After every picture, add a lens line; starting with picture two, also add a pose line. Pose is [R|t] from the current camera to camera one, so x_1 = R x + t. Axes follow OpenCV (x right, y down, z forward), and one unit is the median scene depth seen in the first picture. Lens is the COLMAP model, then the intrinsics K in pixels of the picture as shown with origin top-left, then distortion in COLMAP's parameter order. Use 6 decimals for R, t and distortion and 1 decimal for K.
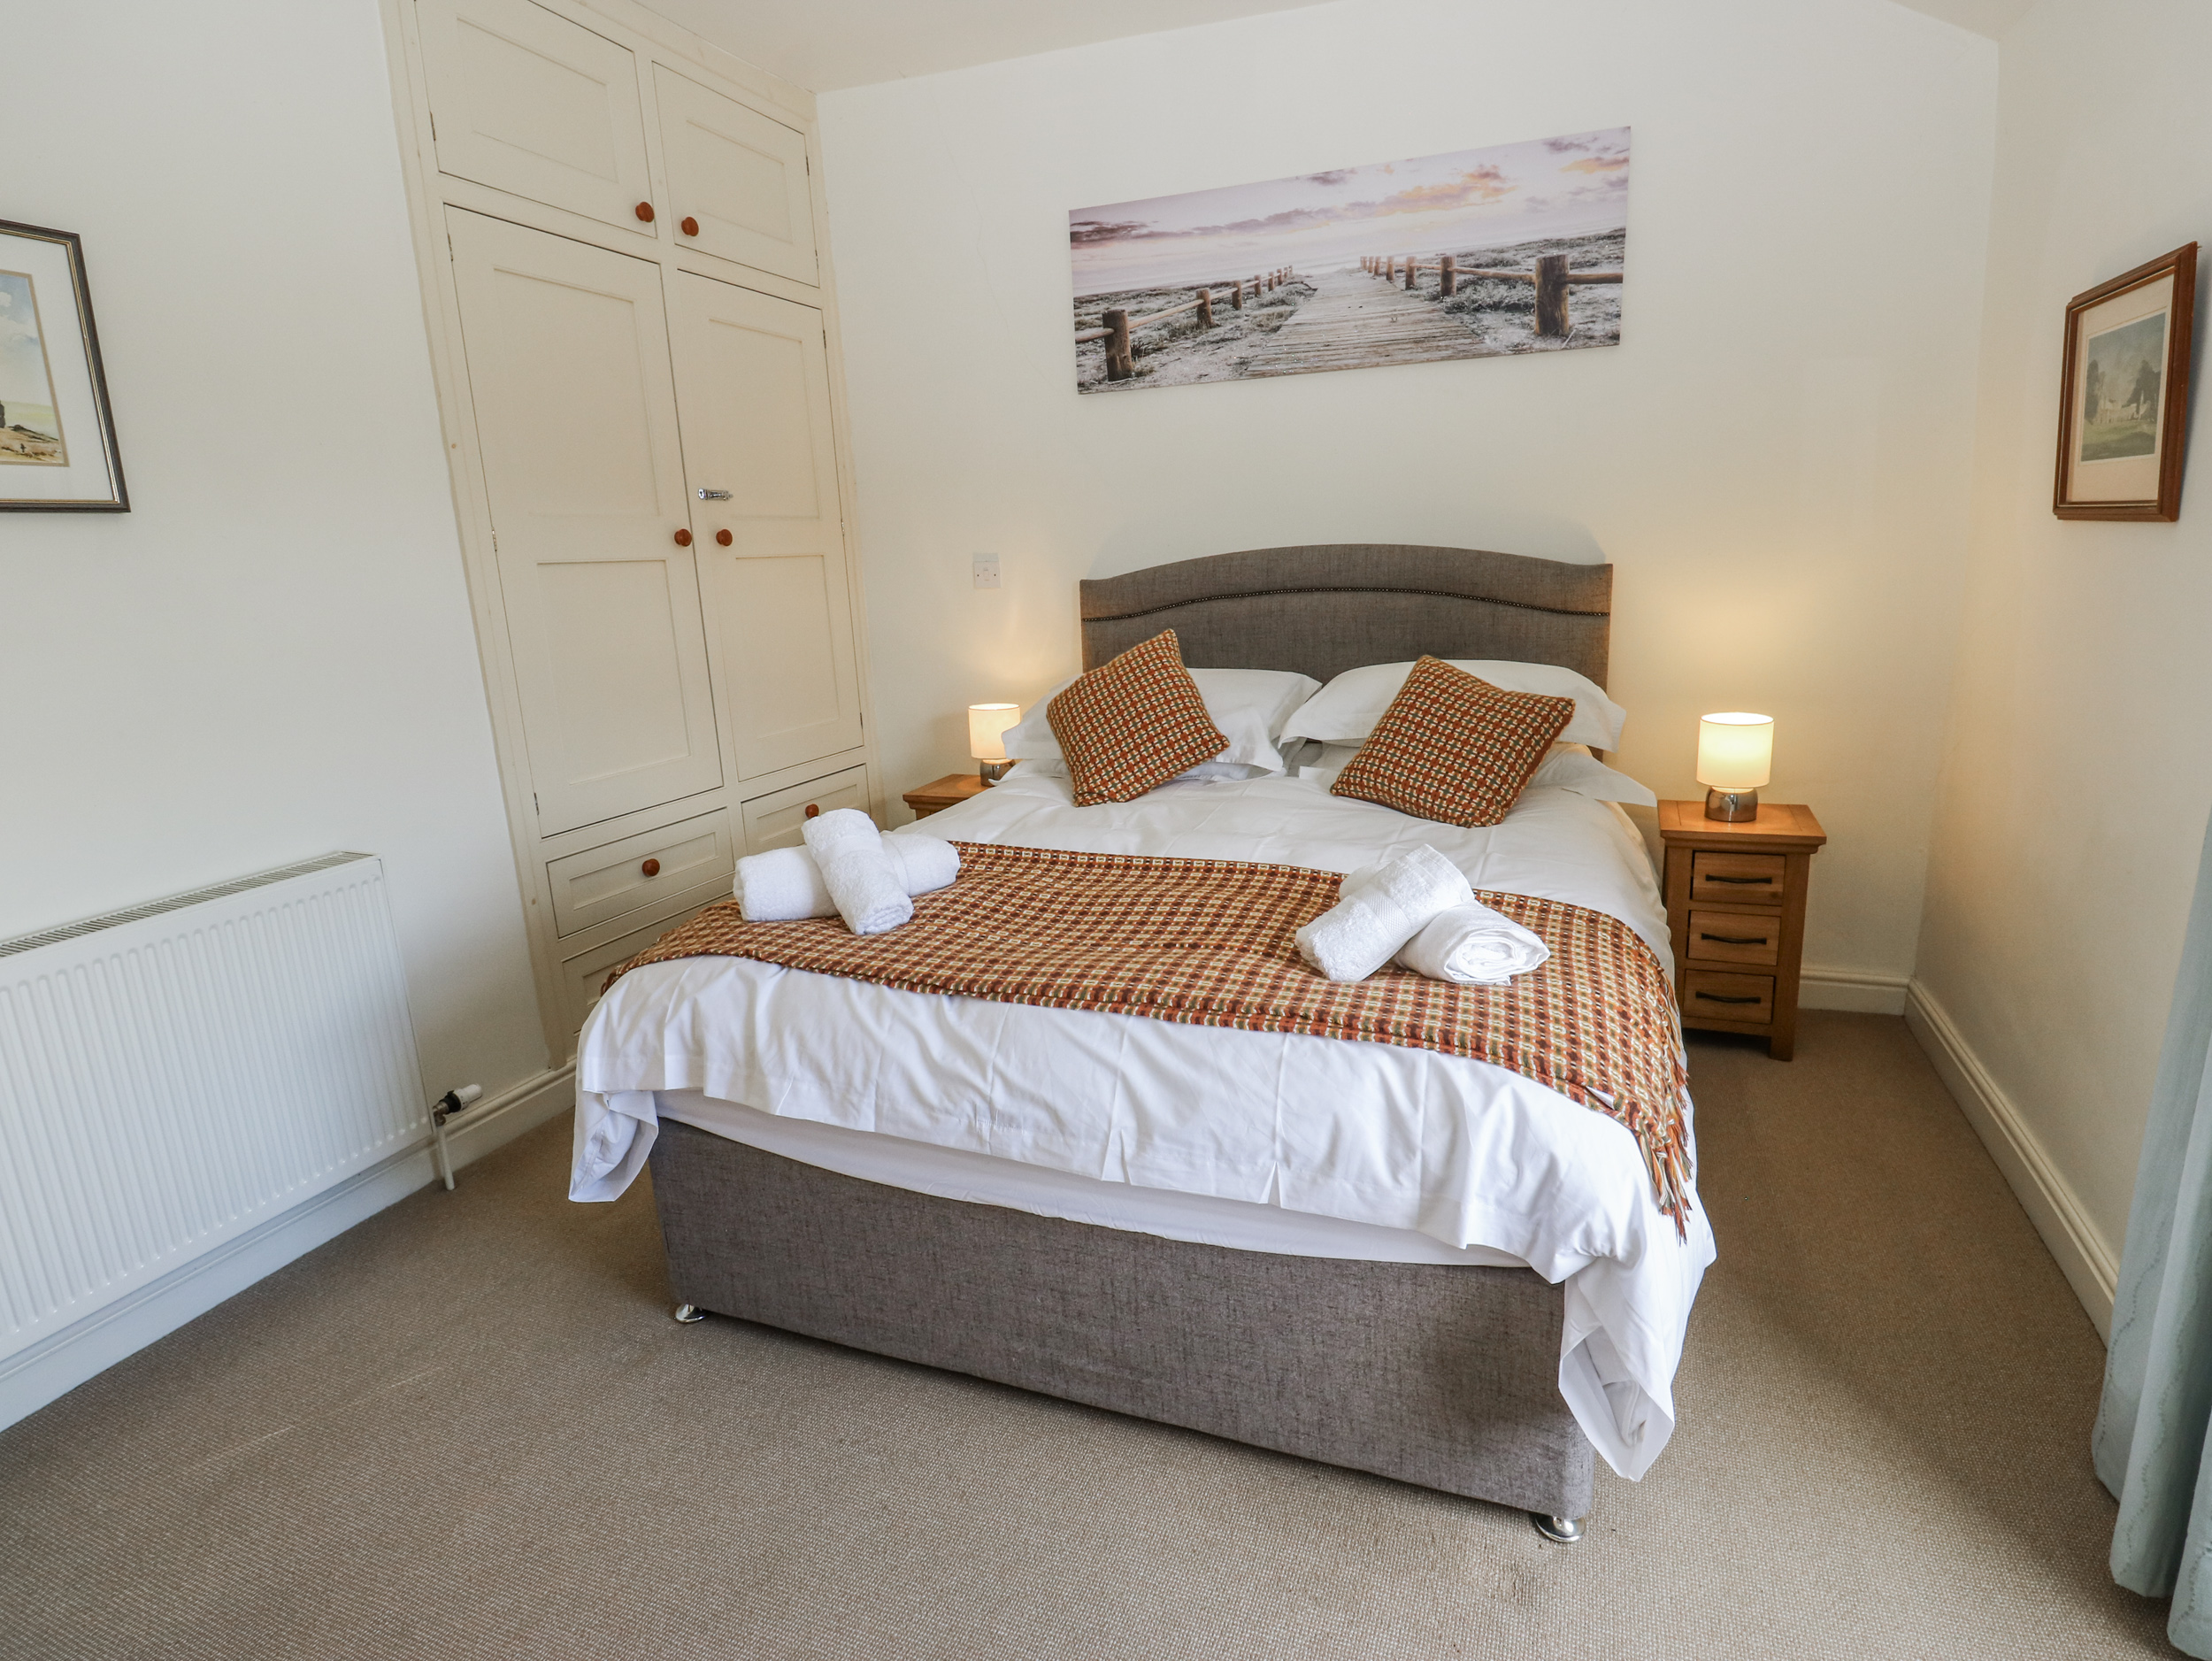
lens RADIAL K [[1161.2, 0, 1094.9], [0, 1161.2, 821.9], [0, 0, 1]] dist [-0.003006, -0.012911]
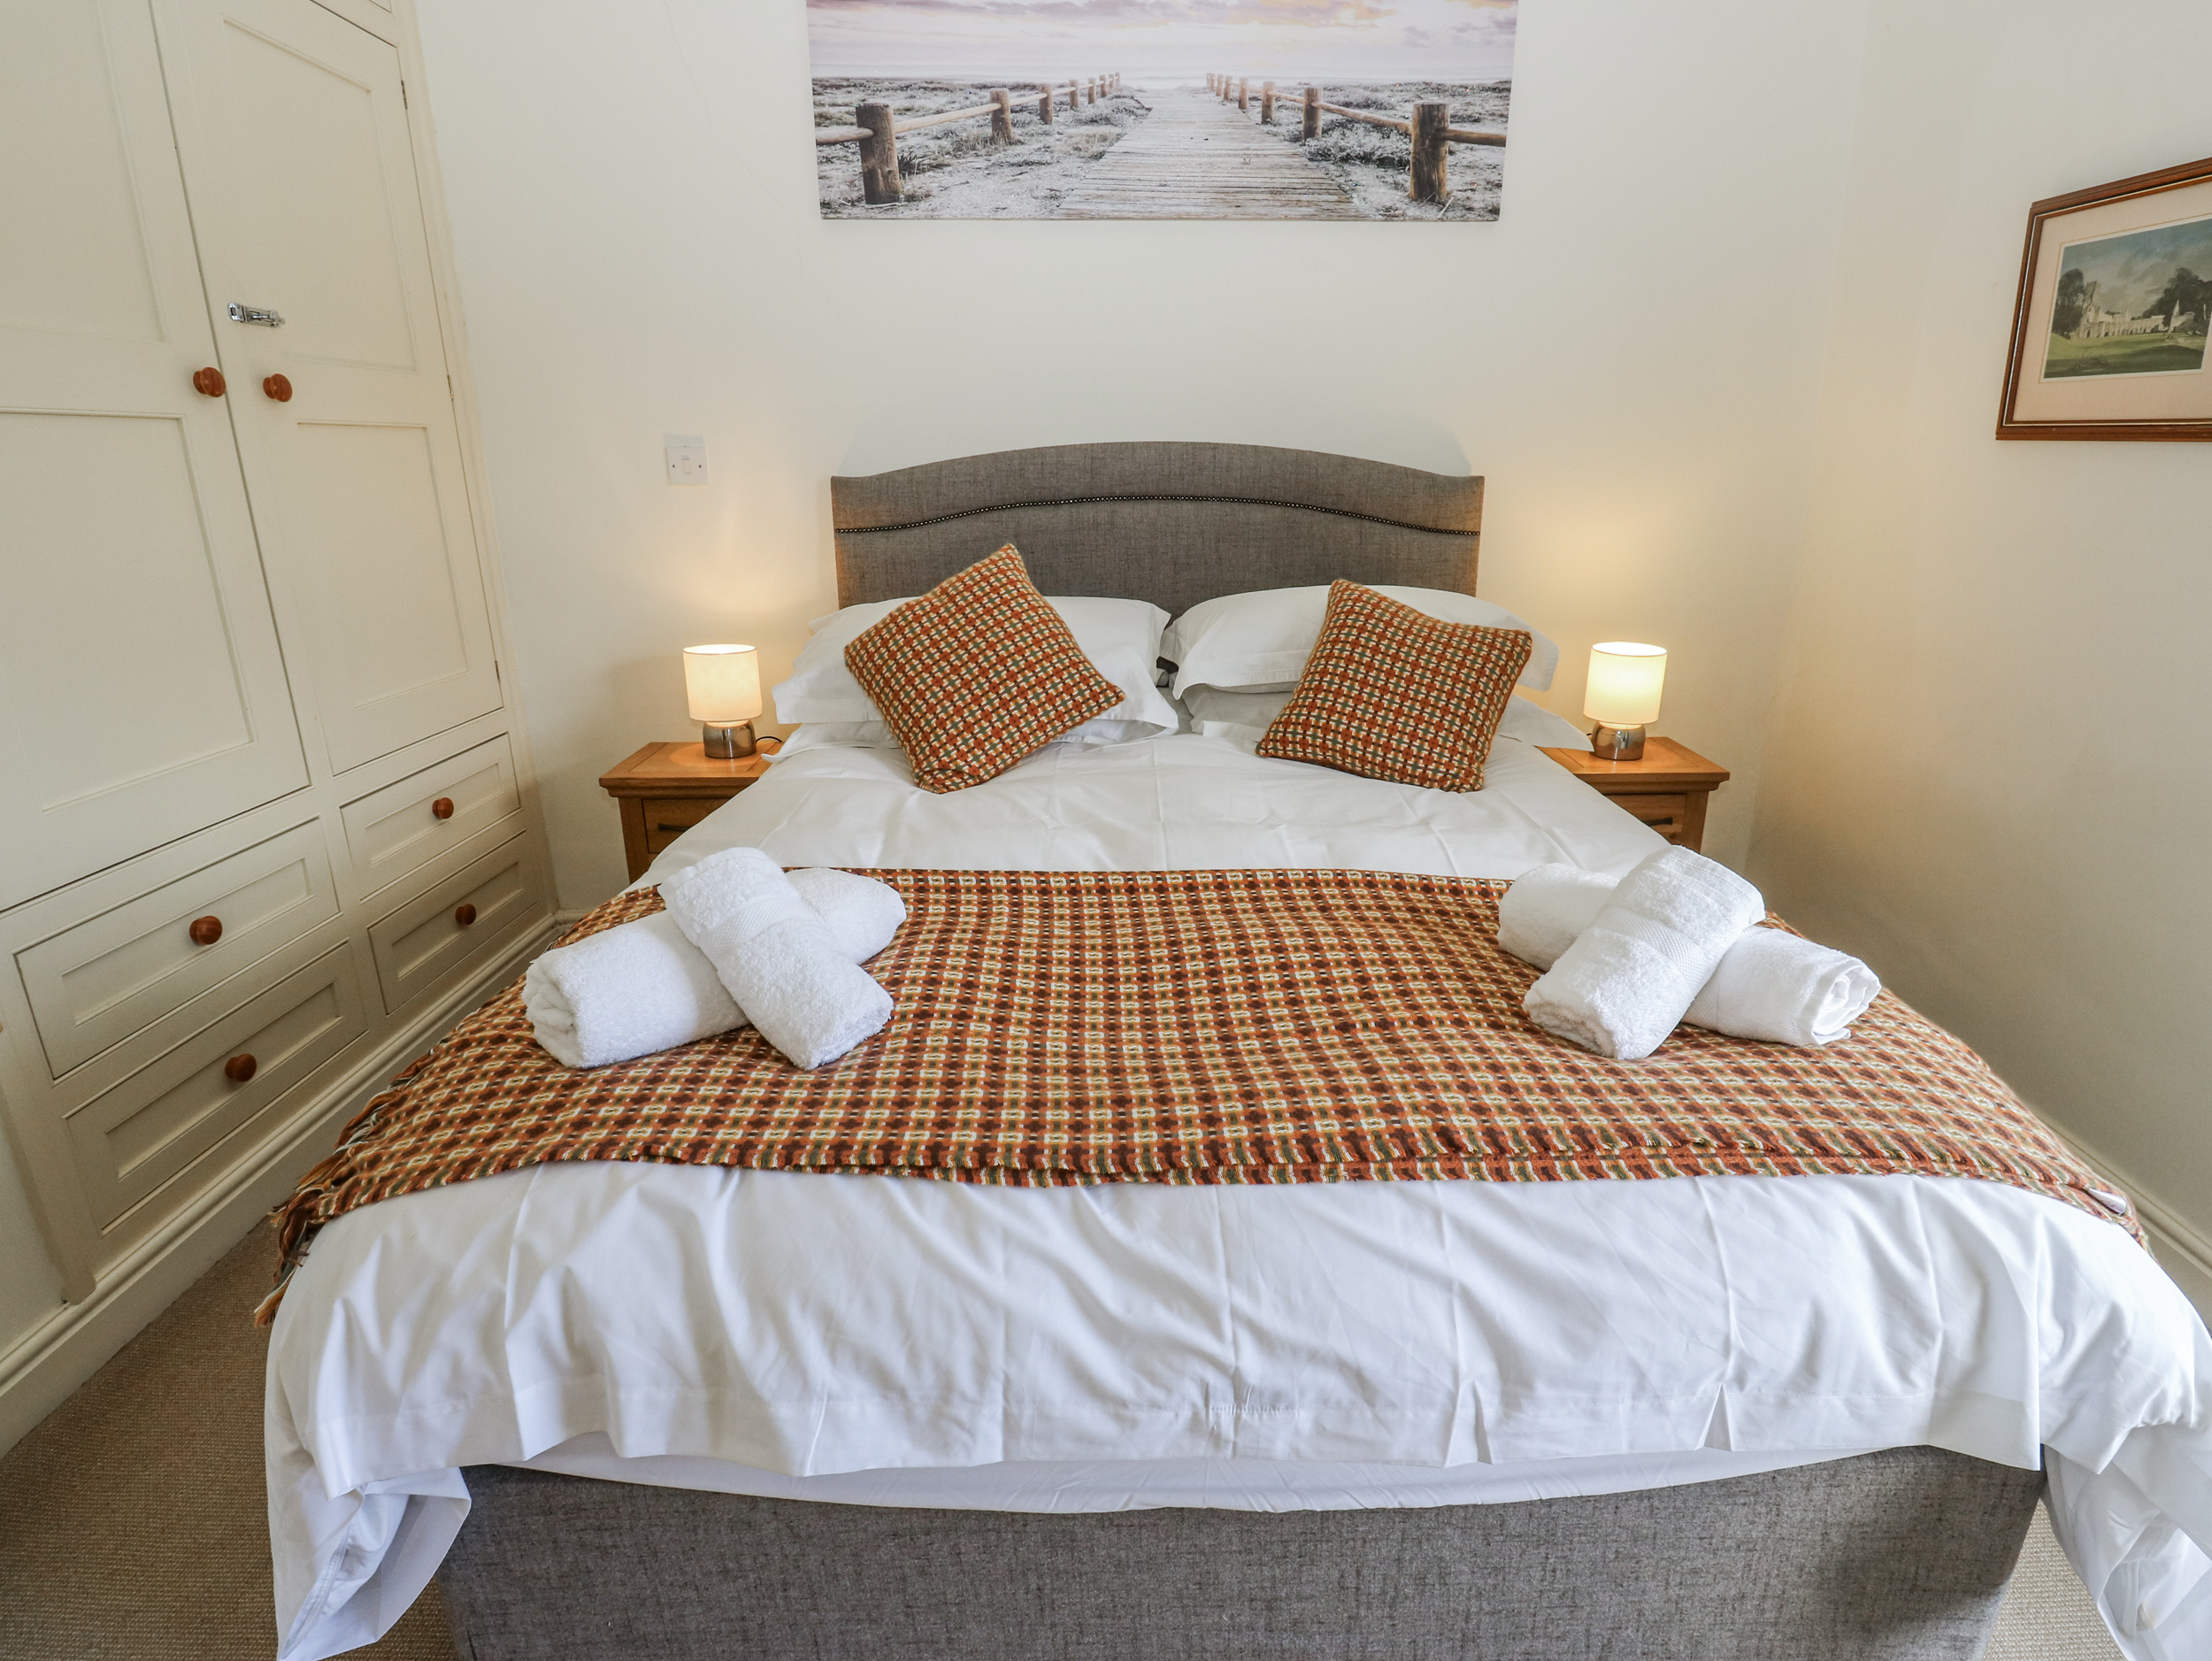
lens RADIAL K [[1161.2, 0, 1094.9], [0, 1161.2, 821.9], [0, 0, 1]] dist [-0.003006, -0.012911]
pose [[0.921258, -0.078304, 0.380988, -0.223233], [0.053456, 0.995720, 0.075389, -0.048163], [-0.385261, -0.049086, 0.921501, 0.329634]]
